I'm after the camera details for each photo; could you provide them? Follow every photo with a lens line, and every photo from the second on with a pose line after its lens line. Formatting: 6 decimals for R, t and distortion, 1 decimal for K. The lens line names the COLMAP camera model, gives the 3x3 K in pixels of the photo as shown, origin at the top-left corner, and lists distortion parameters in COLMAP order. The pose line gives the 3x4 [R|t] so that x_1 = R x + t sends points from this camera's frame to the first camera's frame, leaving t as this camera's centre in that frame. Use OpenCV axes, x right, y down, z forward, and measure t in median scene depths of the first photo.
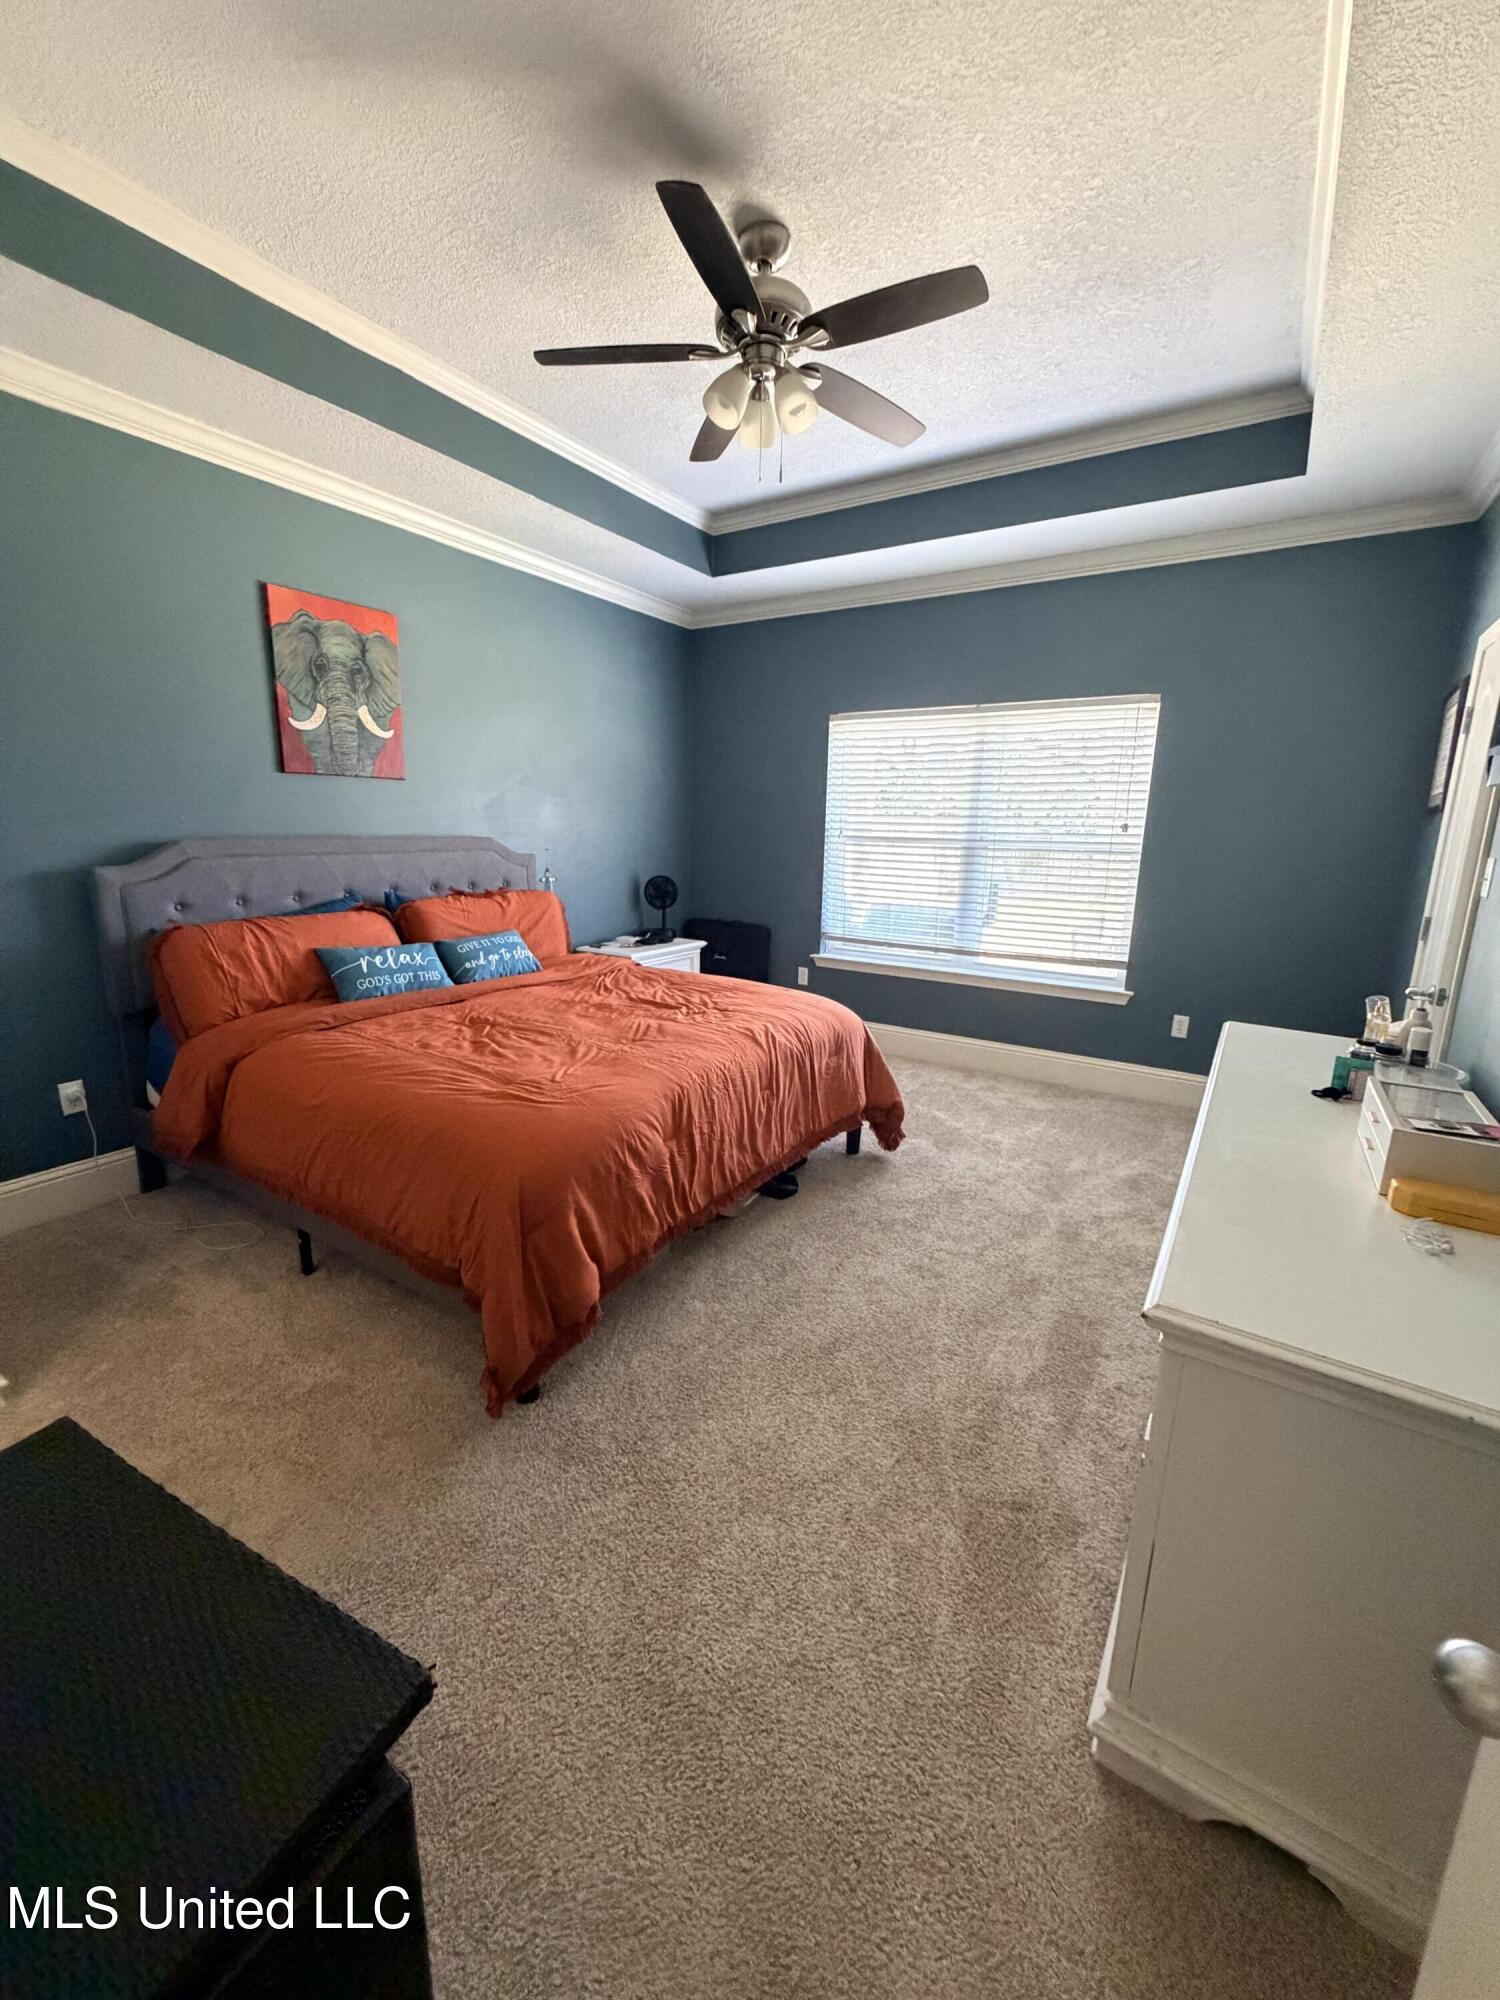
lens RADIAL K [[798.2, 0, 748.1], [0, 798.2, 992.4], [0, 0, 1]] dist [-0.001232, 0.000330]
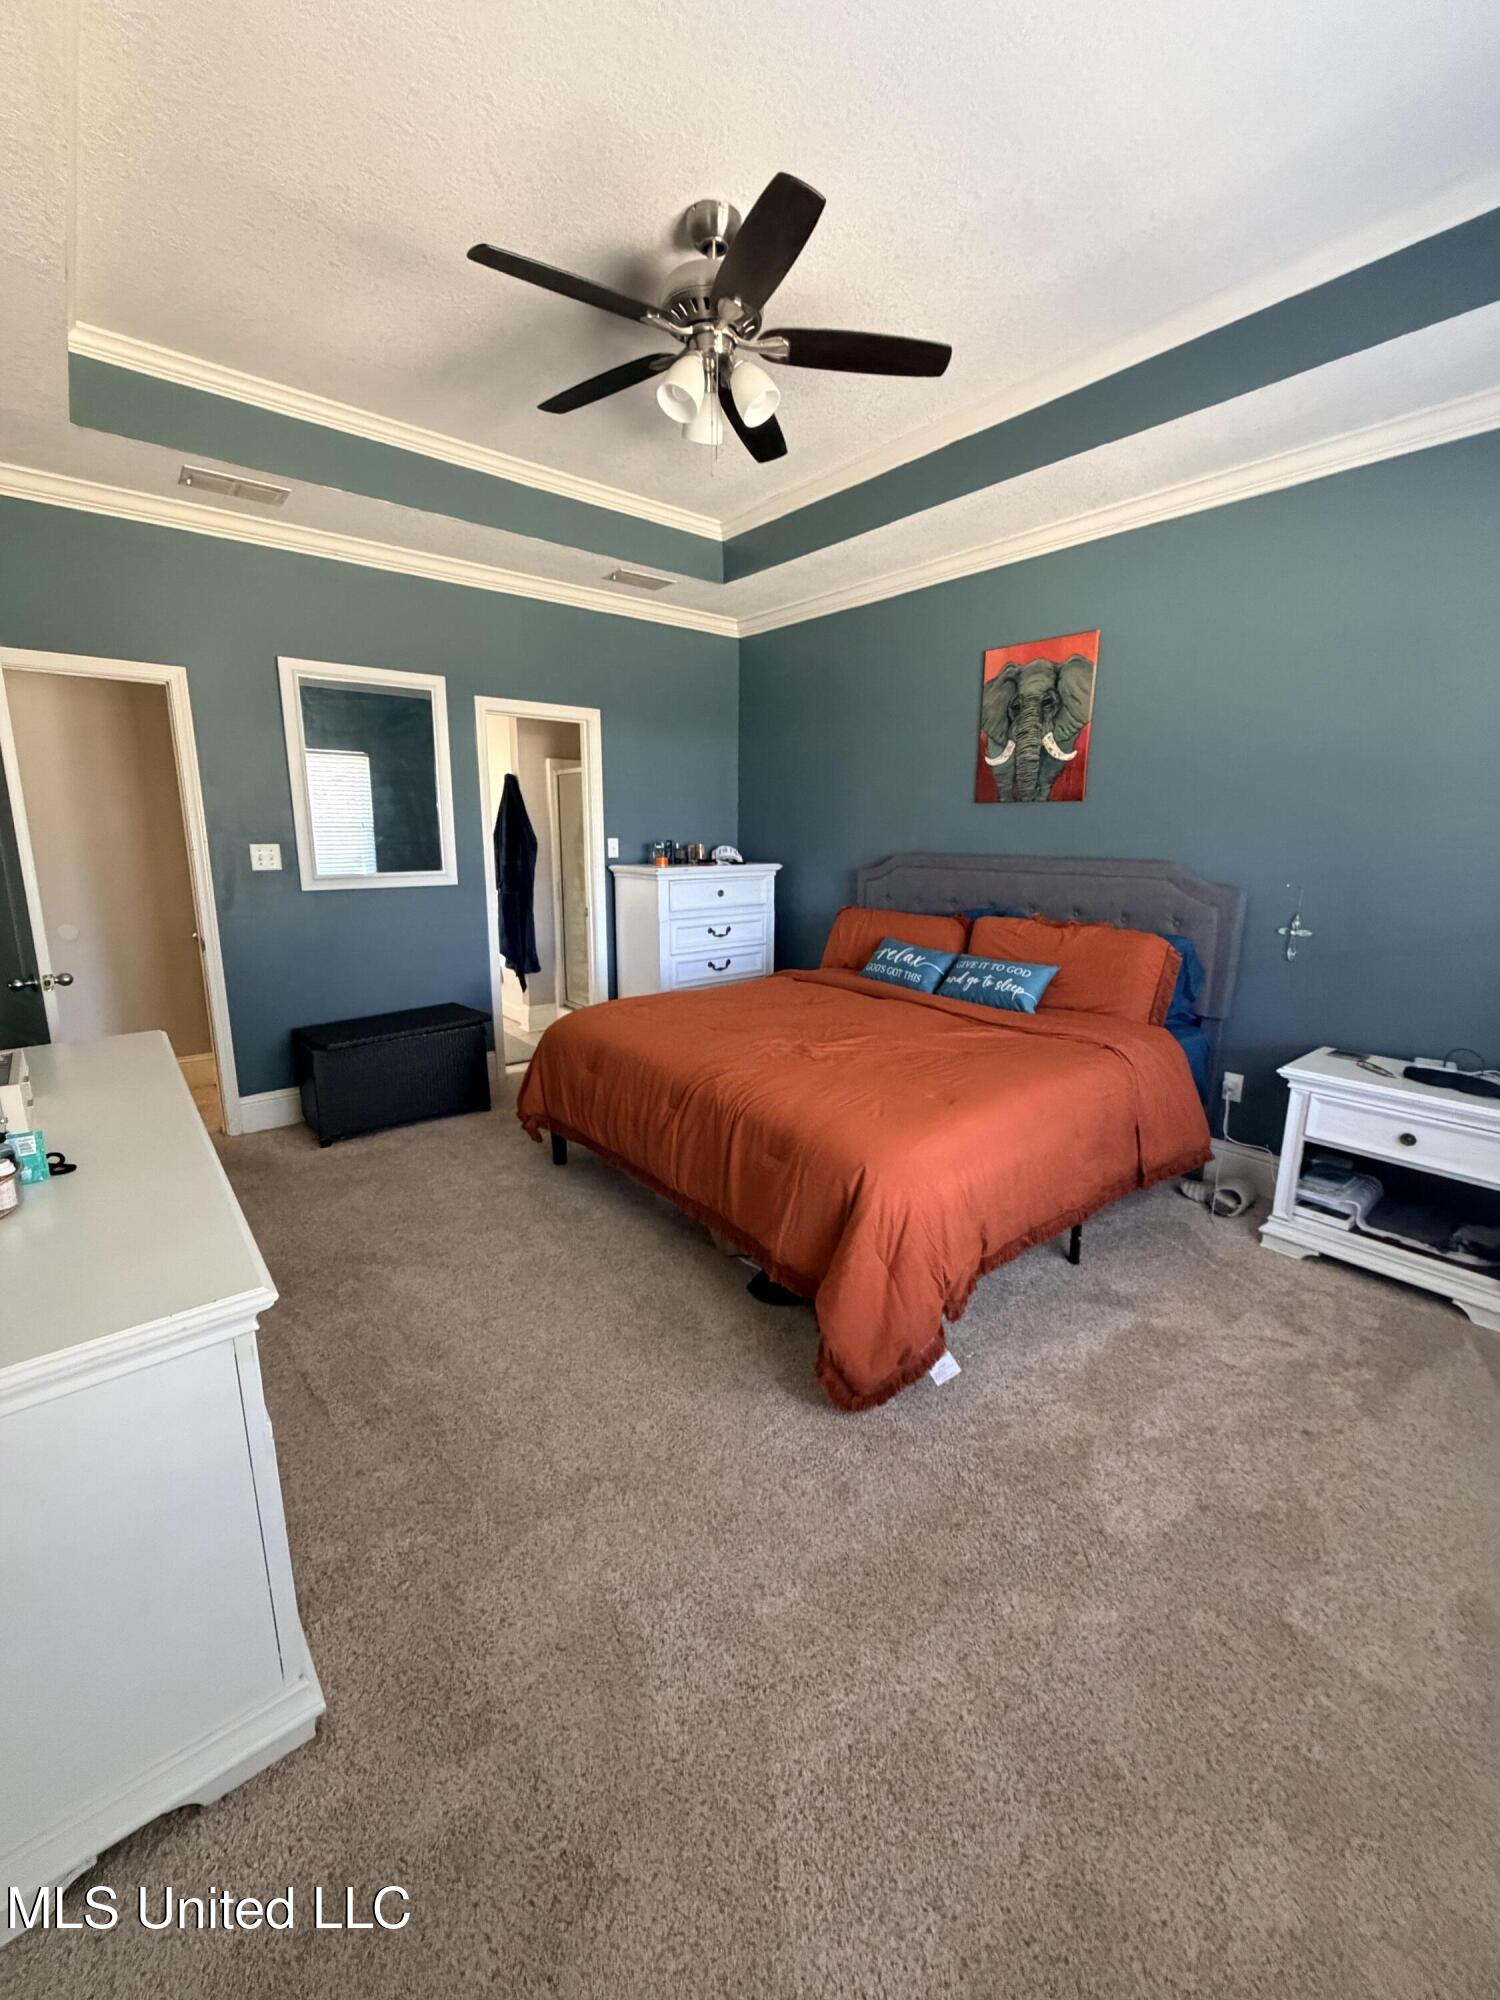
lens RADIAL K [[798.2, 0, 748.1], [0, 798.2, 992.4], [0, 0, 1]] dist [-0.001232, 0.000330]
pose [[-0.297335, 0.169074, -0.939684, 0.700968], [-0.210812, 0.948280, 0.237326, -0.207747], [0.931209, 0.268662, -0.246314, 1.011789]]
